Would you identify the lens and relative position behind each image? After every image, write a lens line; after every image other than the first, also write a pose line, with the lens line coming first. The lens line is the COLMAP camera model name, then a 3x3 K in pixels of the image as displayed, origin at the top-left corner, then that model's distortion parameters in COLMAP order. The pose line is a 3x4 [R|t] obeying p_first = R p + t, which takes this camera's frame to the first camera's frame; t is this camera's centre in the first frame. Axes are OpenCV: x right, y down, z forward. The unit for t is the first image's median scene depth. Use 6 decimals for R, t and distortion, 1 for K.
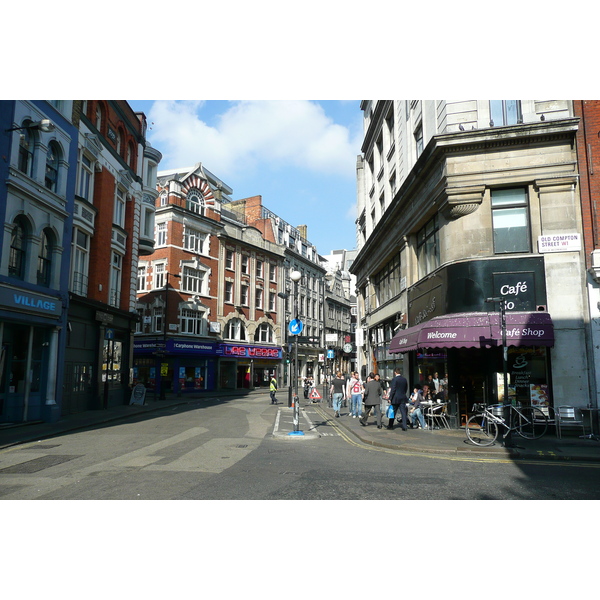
lens RADIAL K [[484.5, 0, 300.0], [0, 484.5, 300.0], [0, 0, 1]] dist [-0.008998, -0.000755]
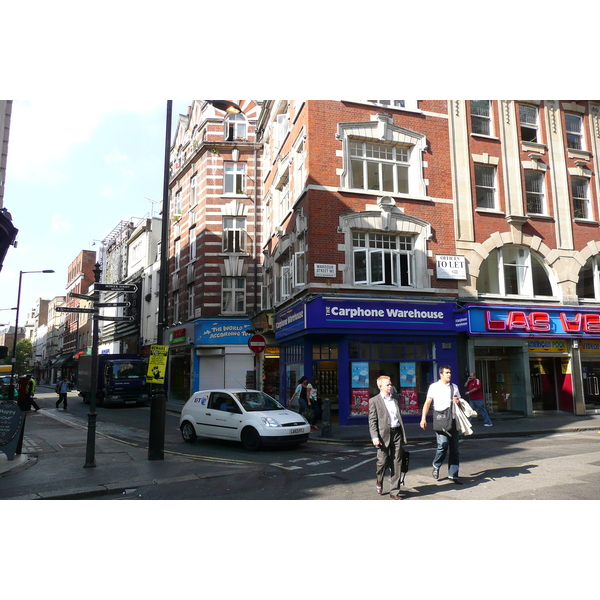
lens RADIAL K [[484.5, 0, 300.0], [0, 484.5, 300.0], [0, 0, 1]] dist [-0.008998, -0.000755]
pose [[0.730981, -0.113283, -0.672929, 0.010331], [0.107390, 0.992934, -0.050498, 0.093339], [0.673895, -0.035353, 0.737981, 0.606831]]
